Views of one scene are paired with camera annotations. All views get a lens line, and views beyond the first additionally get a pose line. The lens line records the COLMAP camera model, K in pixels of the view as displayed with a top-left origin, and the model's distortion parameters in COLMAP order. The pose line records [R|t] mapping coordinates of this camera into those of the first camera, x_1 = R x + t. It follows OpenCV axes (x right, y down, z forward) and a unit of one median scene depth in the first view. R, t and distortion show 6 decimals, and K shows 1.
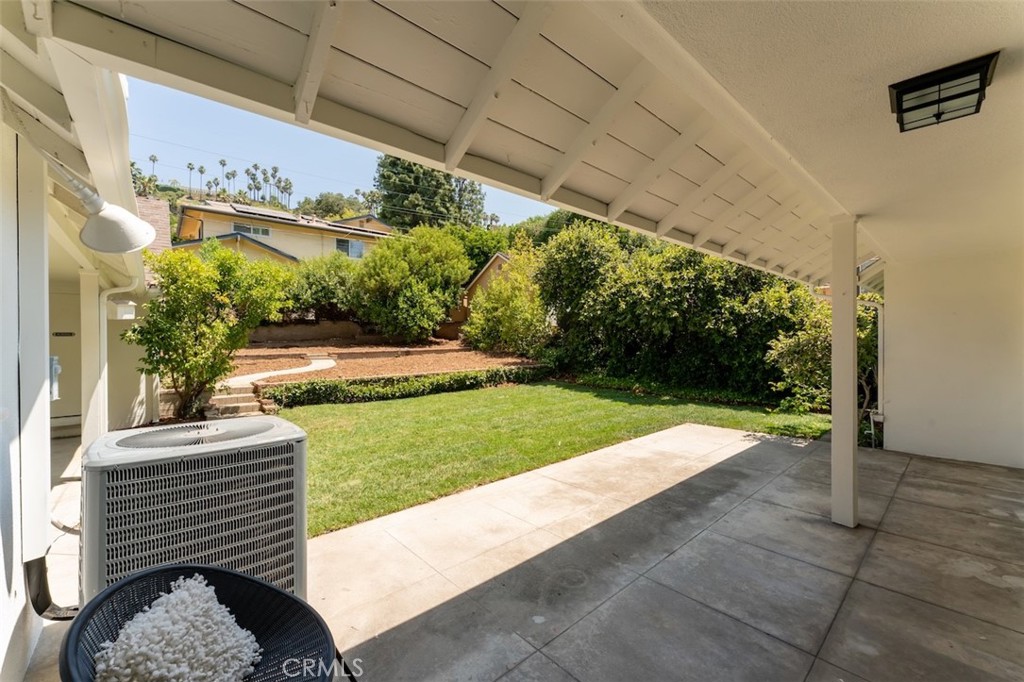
lens RADIAL K [[406.5, 0, 512.0], [0, 406.5, 341.0], [0, 0, 1]] dist [-0.001146, -0.000098]
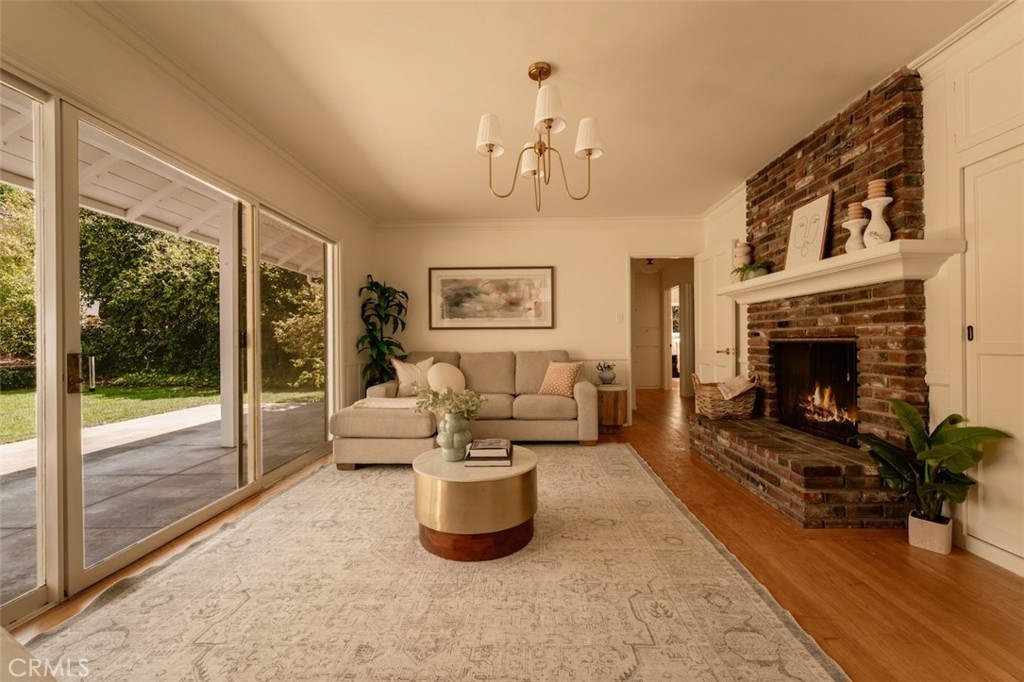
lens RADIAL K [[406.5, 0, 512.0], [0, 406.5, 341.0], [0, 0, 1]] dist [-0.001146, -0.000098]
pose [[0.687678, -0.000240, 0.726016, 0.088108], [0.011295, 0.999882, -0.010368, 0.025588], [-0.725928, 0.015330, 0.687600, -0.089222]]
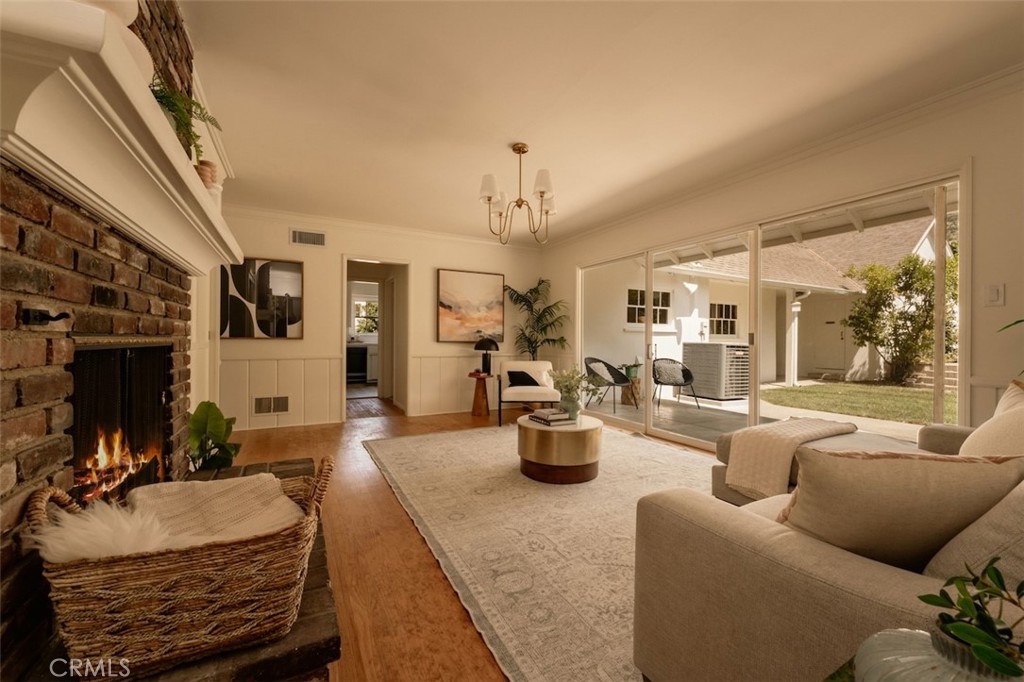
lens RADIAL K [[404.3, 0, 512.0], [0, 404.3, 341.0], [0, 0, 1]] dist [0.000394, -0.000300]
pose [[-0.227942, 0.005999, -0.973656, 0.343910], [-0.014071, 0.999856, 0.009455, 0.023275], [0.973573, 0.015855, -0.227825, 0.021543]]
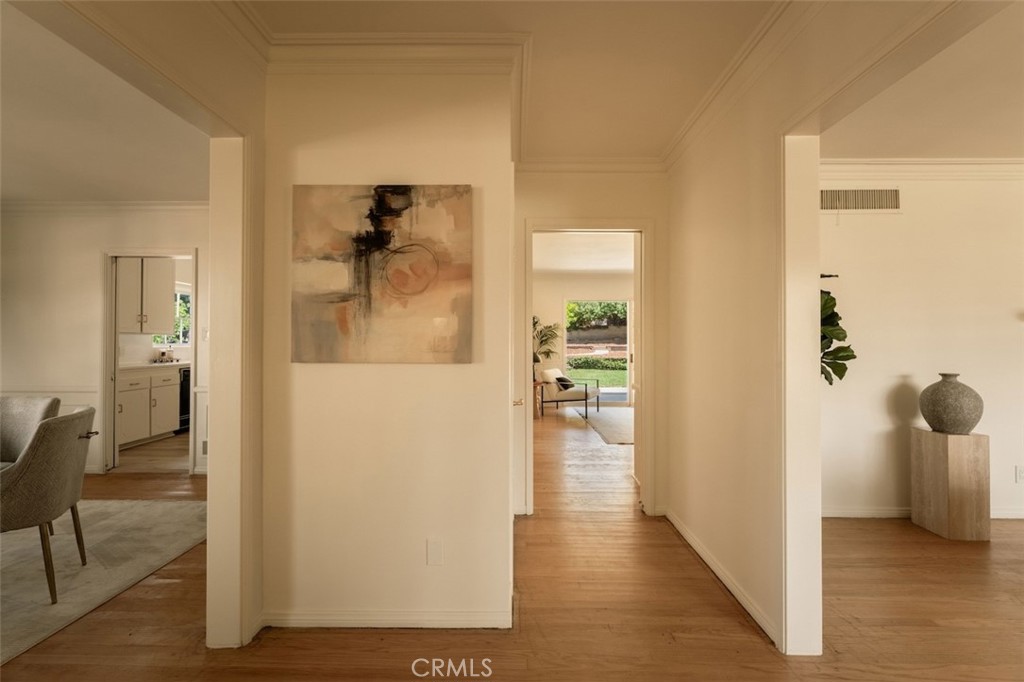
lens RADIAL K [[404.3, 0, 512.0], [0, 404.3, 341.0], [0, 0, 1]] dist [0.000394, -0.000300]
pose [[0.741565, 0.004077, -0.670868, 0.271869], [-0.010098, 0.999936, -0.005085, 0.016593], [0.670805, 0.010545, 0.741559, -0.342745]]
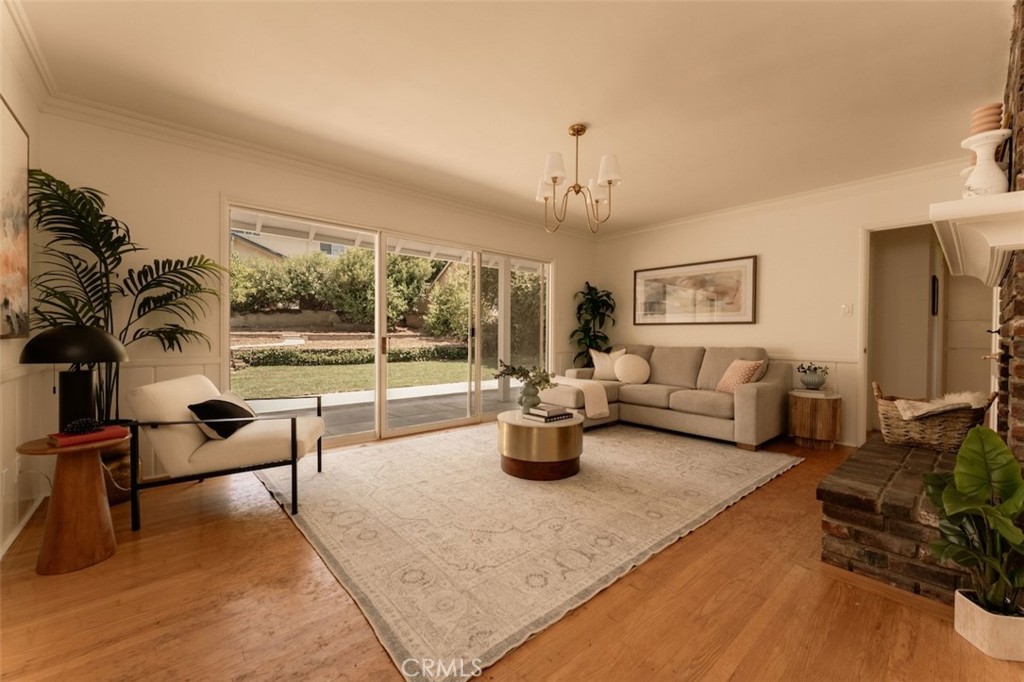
lens RADIAL K [[404.3, 0, 512.0], [0, 404.3, 341.0], [0, 0, 1]] dist [0.000394, -0.000300]
pose [[0.999853, 0.014284, -0.009467, 0.157673], [-0.014222, 0.999878, 0.006517, 0.025895], [0.009559, -0.006381, 0.999934, -0.170833]]
